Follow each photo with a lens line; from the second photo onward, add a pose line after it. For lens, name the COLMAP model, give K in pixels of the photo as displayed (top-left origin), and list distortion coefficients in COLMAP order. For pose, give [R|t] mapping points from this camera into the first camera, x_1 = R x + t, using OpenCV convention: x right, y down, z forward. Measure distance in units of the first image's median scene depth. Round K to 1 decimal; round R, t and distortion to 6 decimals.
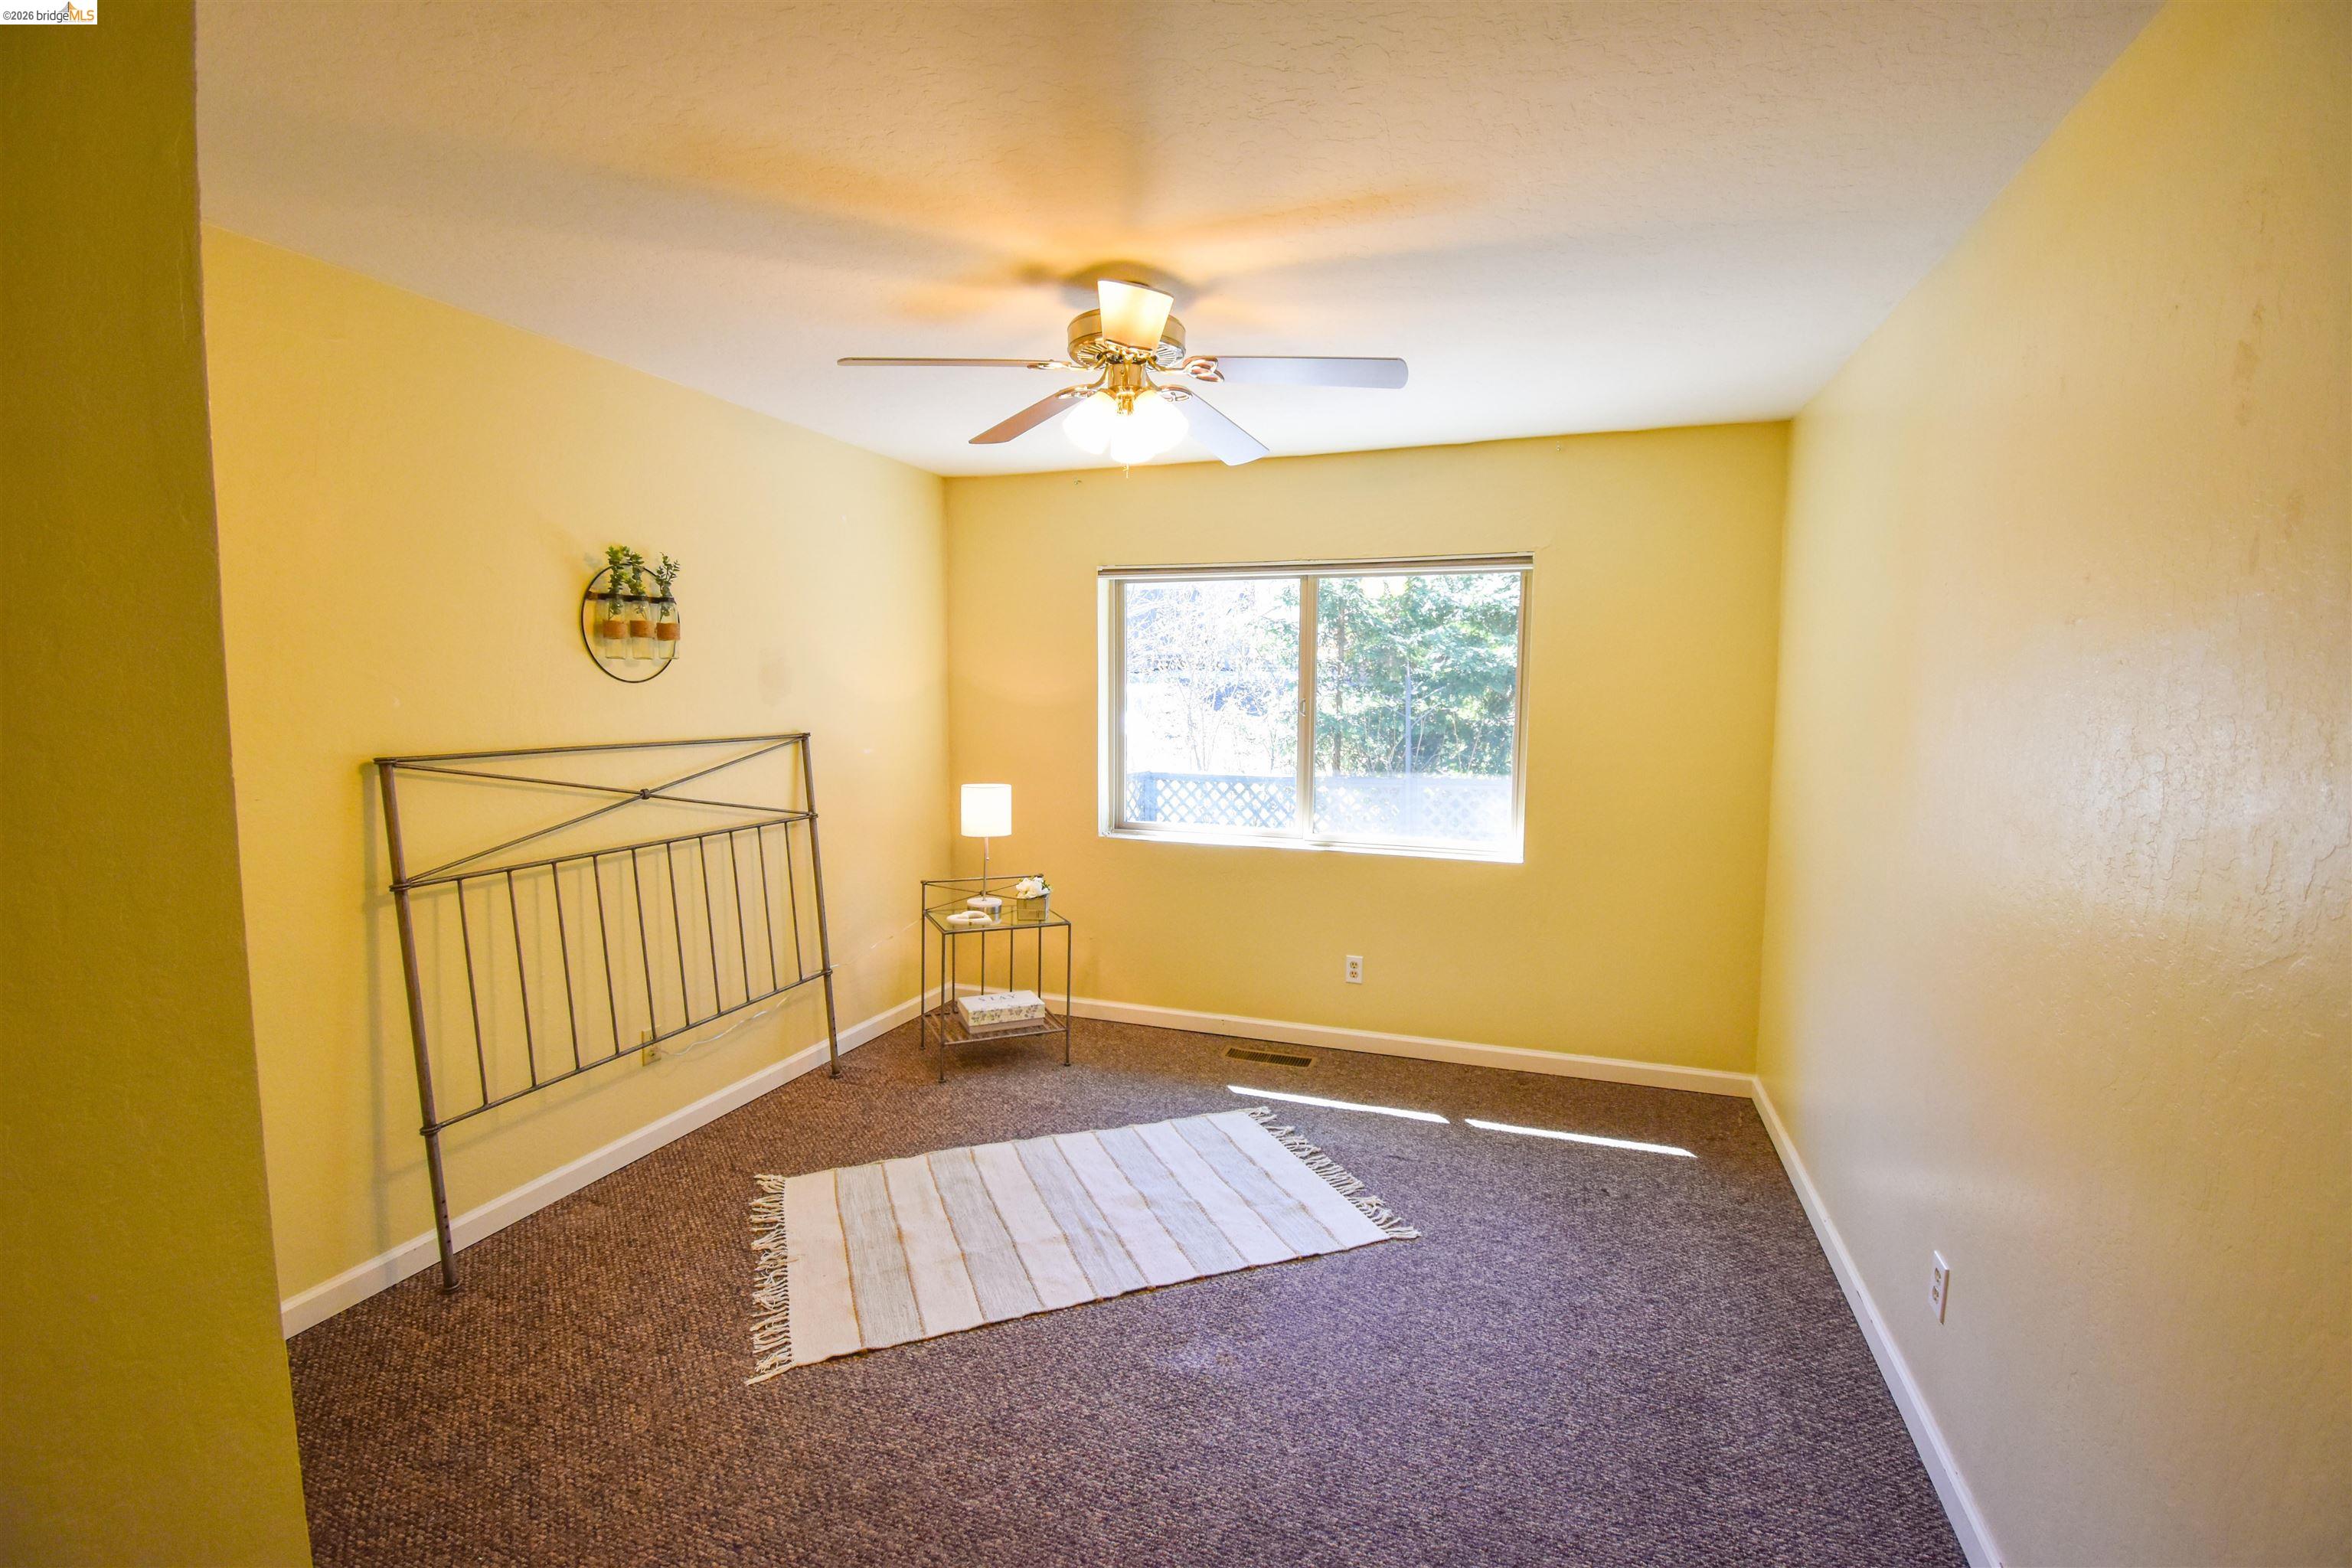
lens RADIAL K [[1029.4, 0, 1178.5], [0, 1029.4, 778.4], [0, 0, 1]] dist [0.023346, -0.028578]
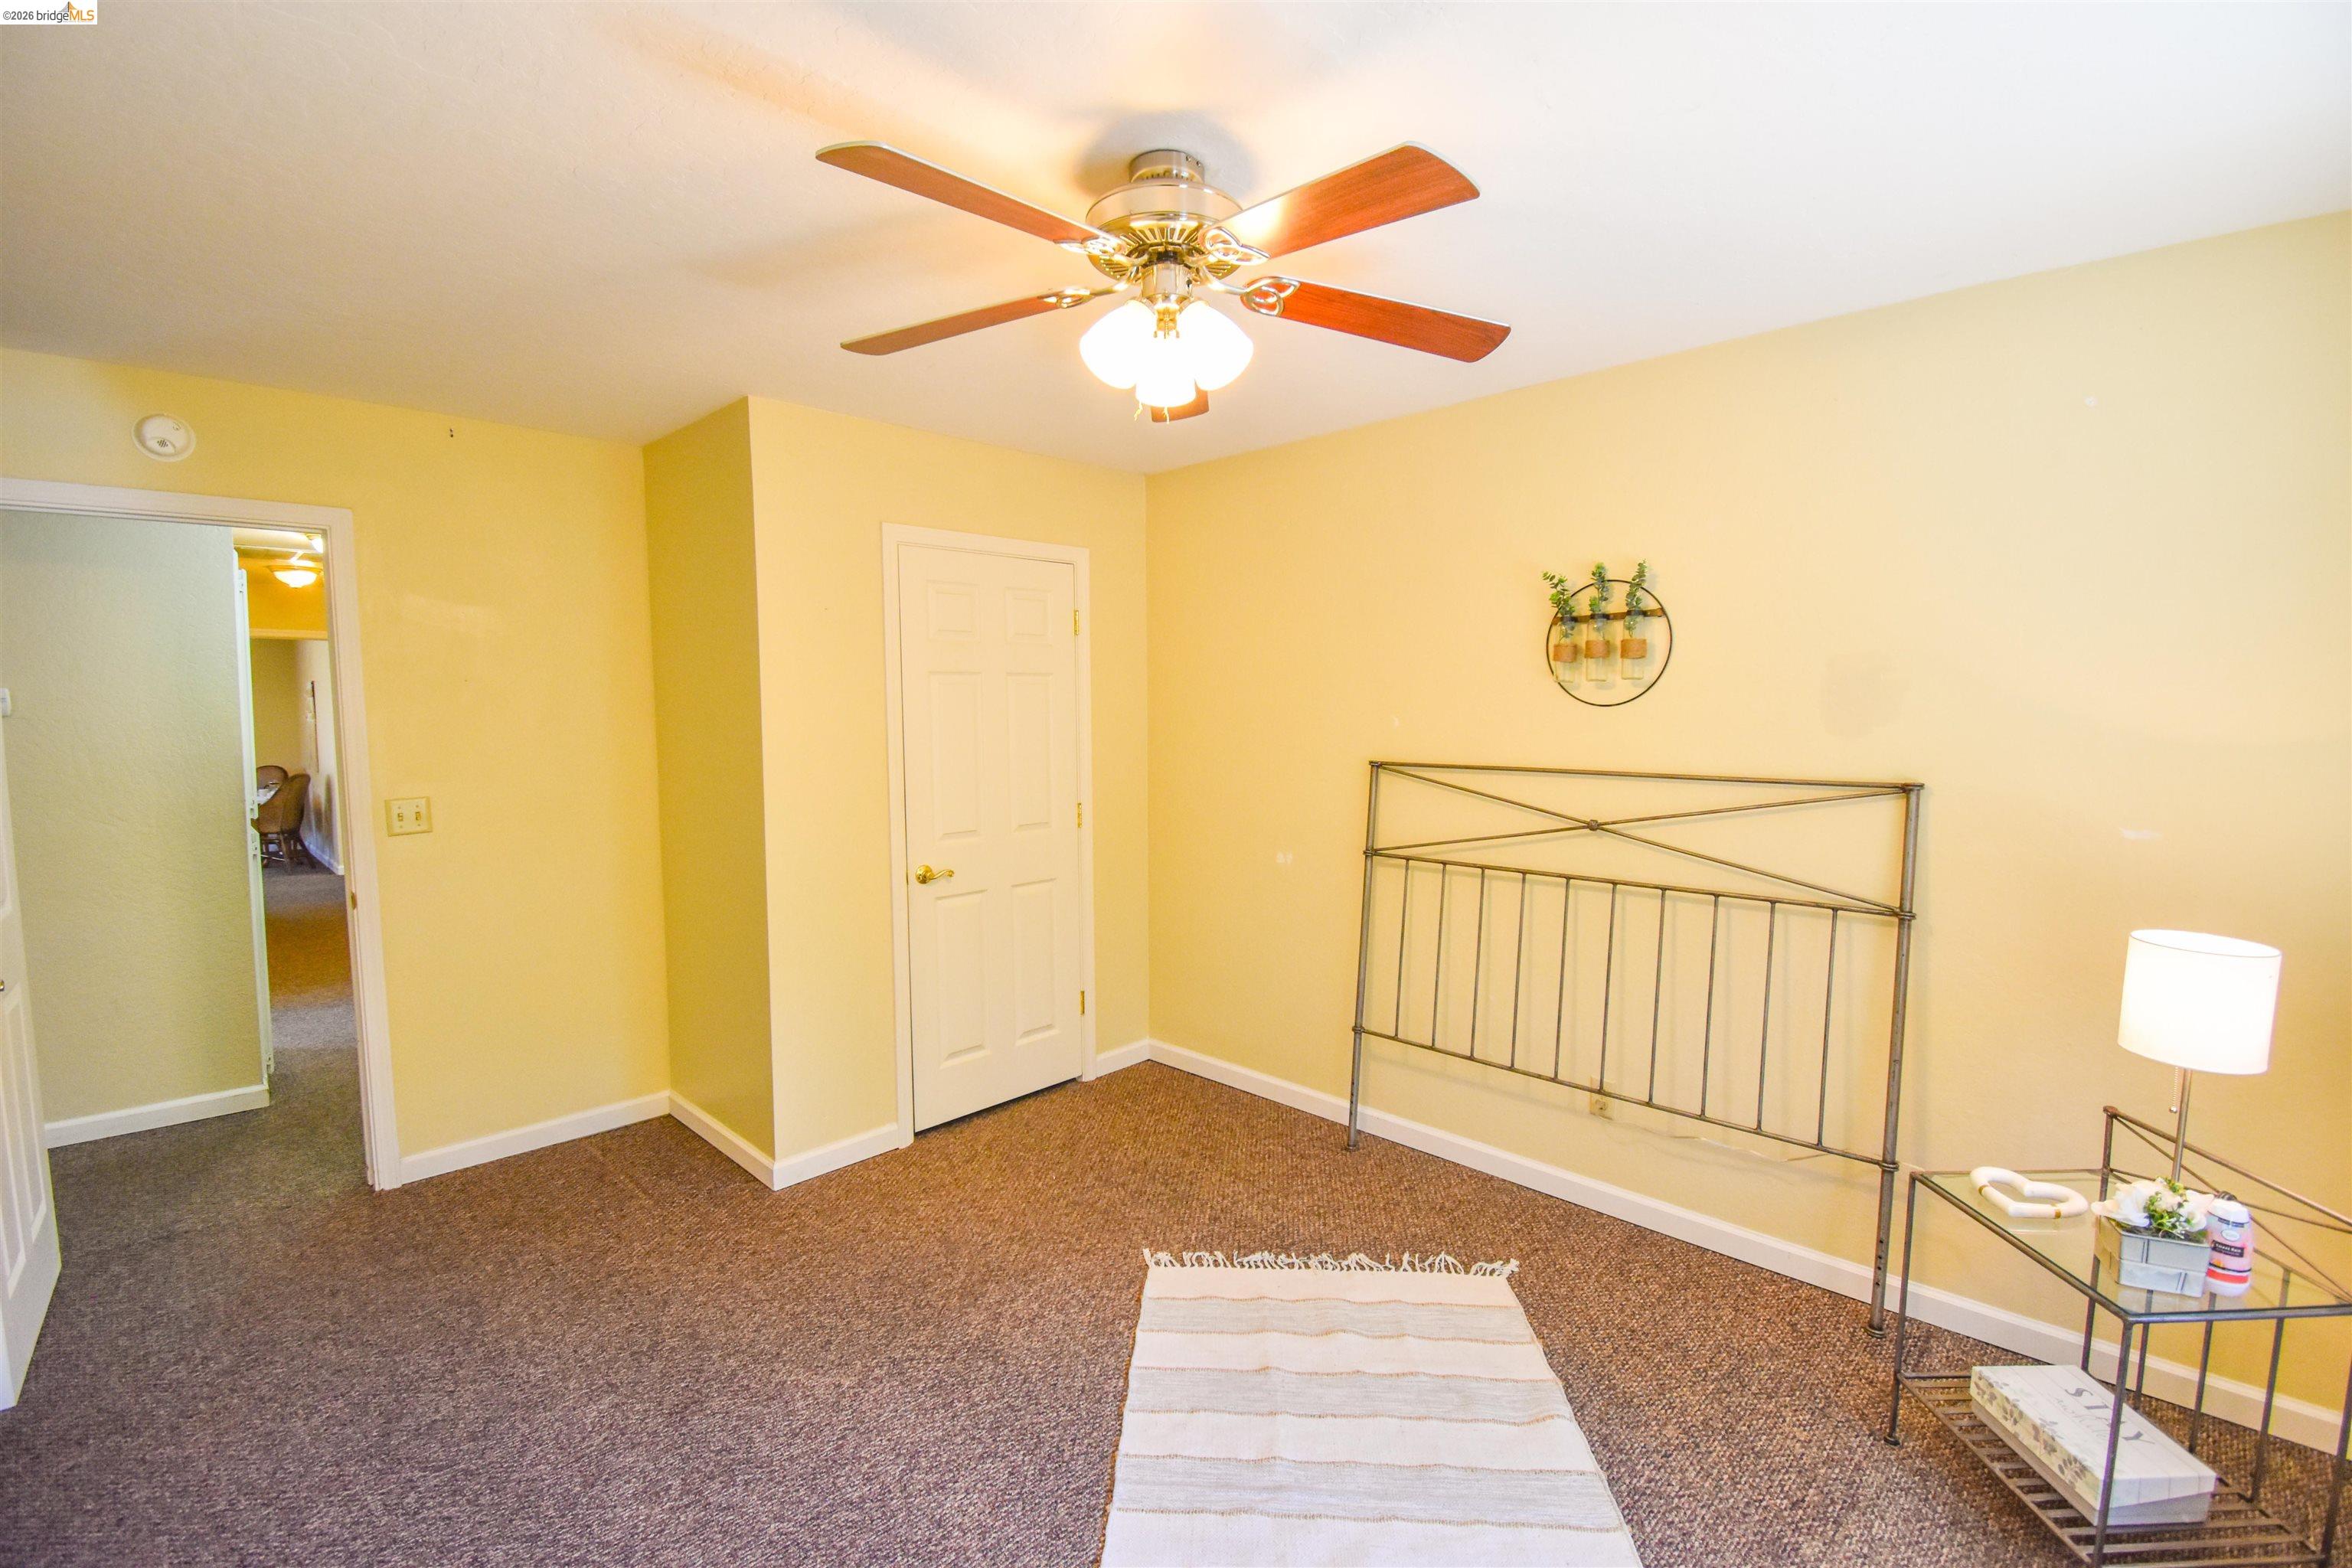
lens RADIAL K [[1029.4, 0, 1178.5], [0, 1029.4, 778.4], [0, 0, 1]] dist [0.023346, -0.028578]
pose [[-0.414756, 0.057246, -0.908130, 0.496816], [-0.082640, 0.991525, 0.100246, -0.091326], [0.906172, 0.116626, -0.406510, 1.058845]]
